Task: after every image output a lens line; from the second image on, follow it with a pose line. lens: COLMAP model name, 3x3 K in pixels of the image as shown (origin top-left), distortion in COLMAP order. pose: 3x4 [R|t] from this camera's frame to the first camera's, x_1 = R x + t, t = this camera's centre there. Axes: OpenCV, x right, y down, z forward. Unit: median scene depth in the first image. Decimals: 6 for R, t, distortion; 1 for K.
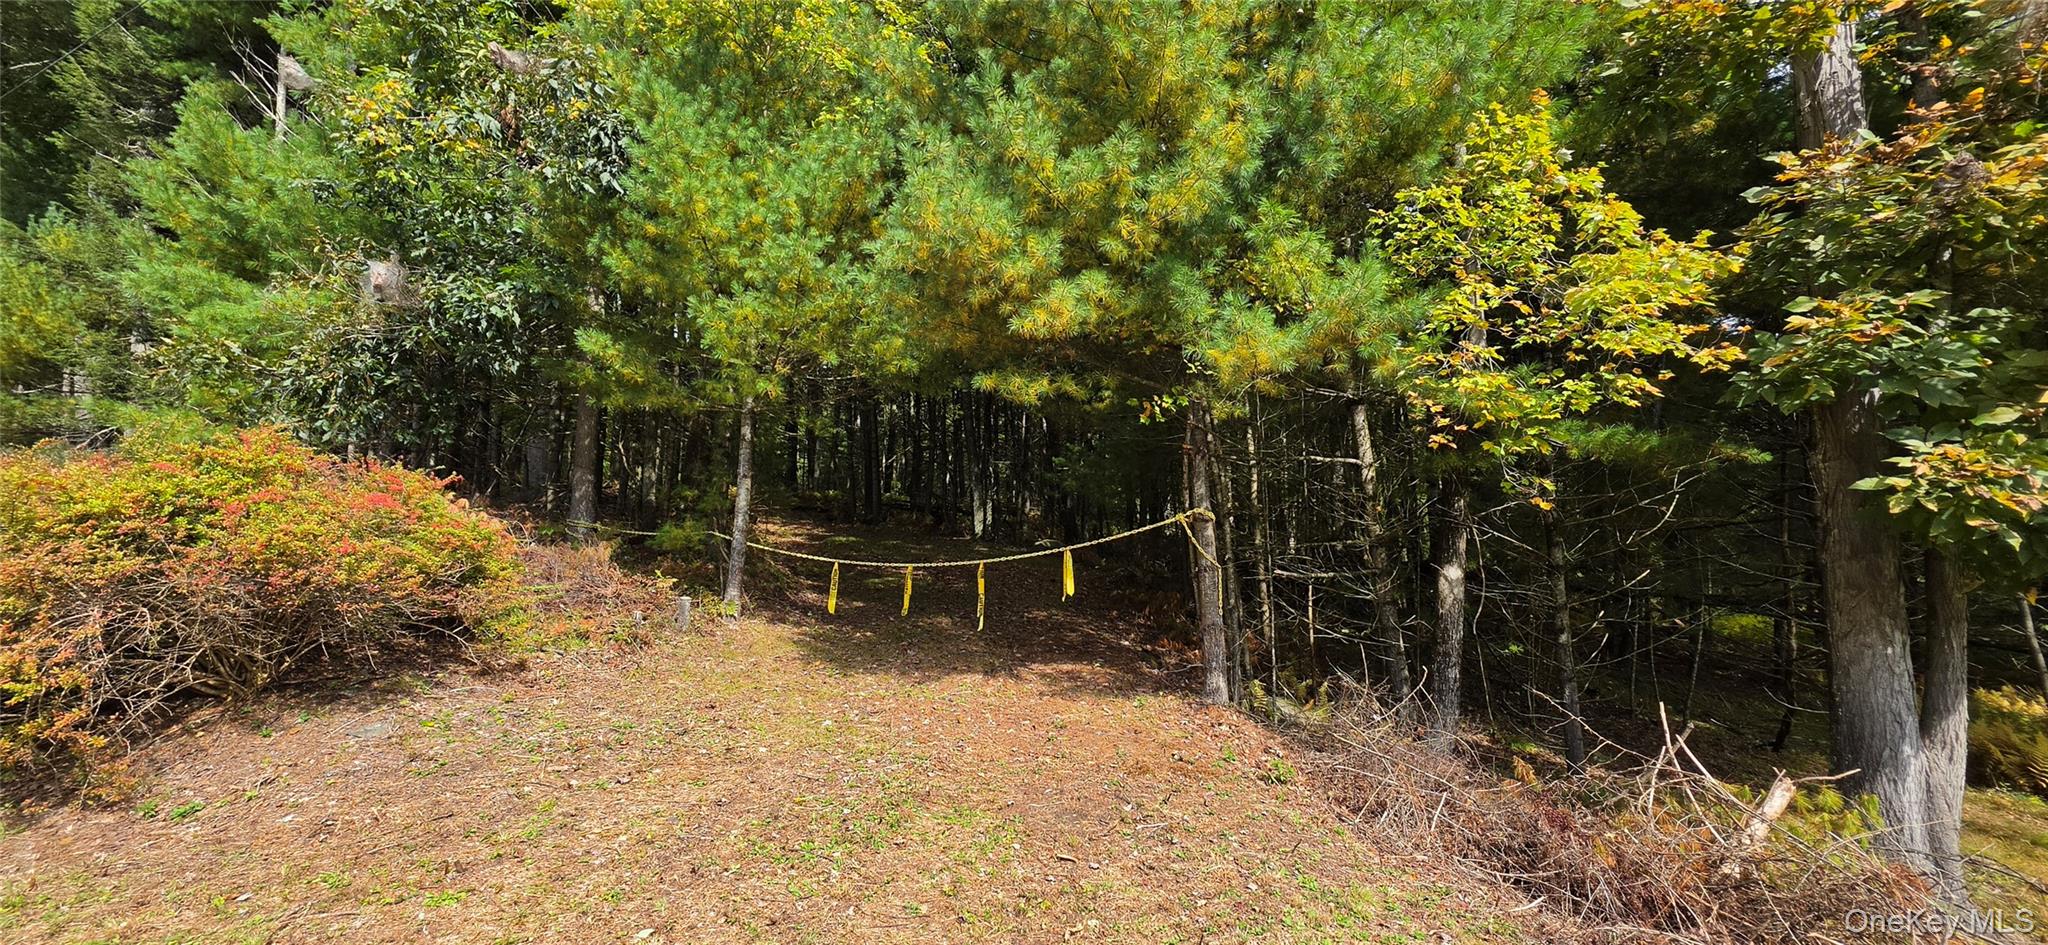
lens RADIAL K [[819.1, 0, 1020.2], [0, 819.1, 473.0], [0, 0, 1]] dist [-0.001538, 0.000851]
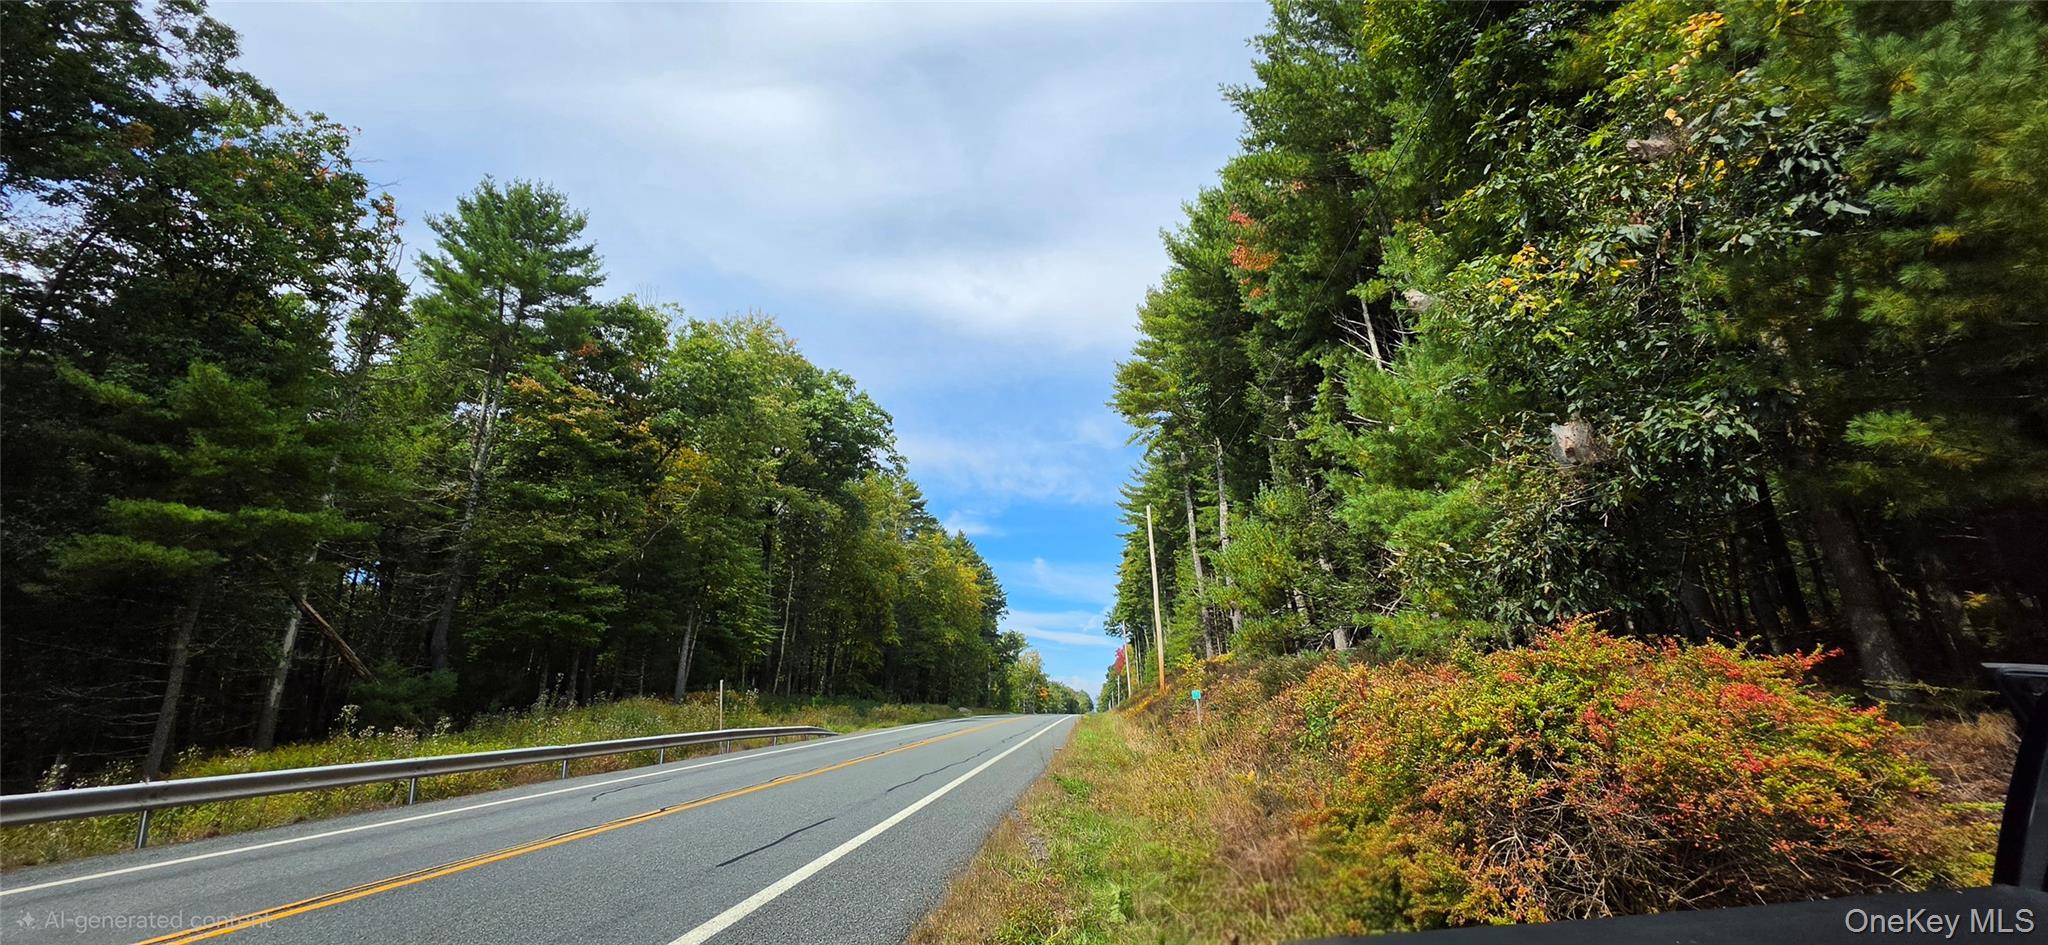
lens RADIAL K [[819.1, 0, 1020.2], [0, 819.1, 473.0], [0, 0, 1]] dist [-0.001538, 0.000851]
pose [[0.385400, -0.299042, -0.872949, -0.195553], [0.137132, 0.954087, -0.266295, -0.035420], [0.912503, -0.017079, 0.408713, 0.031793]]
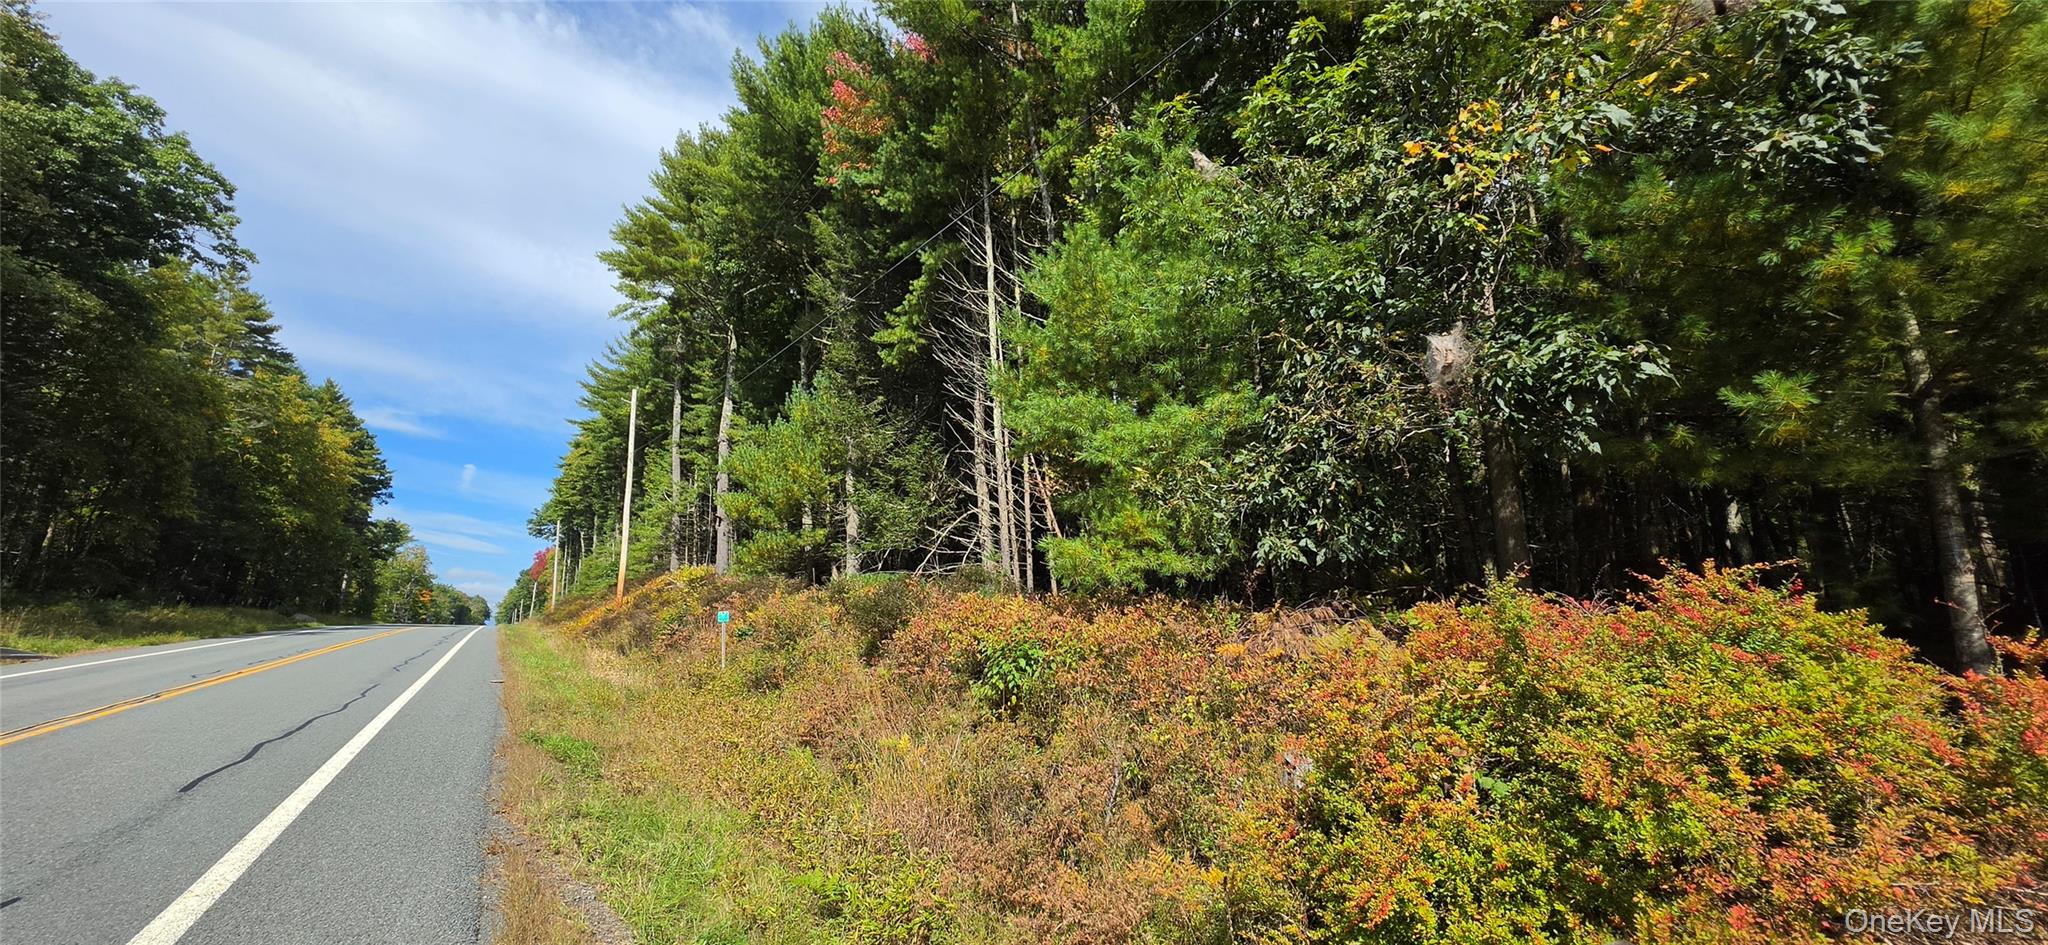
lens RADIAL K [[819.1, 0, 1020.2], [0, 819.1, 473.0], [0, 0, 1]] dist [-0.001538, 0.000851]
pose [[0.868284, -0.117918, -0.481848, -0.715285], [0.080081, 0.991916, -0.098437, -0.075512], [0.489560, 0.046885, 0.870708, 0.117631]]
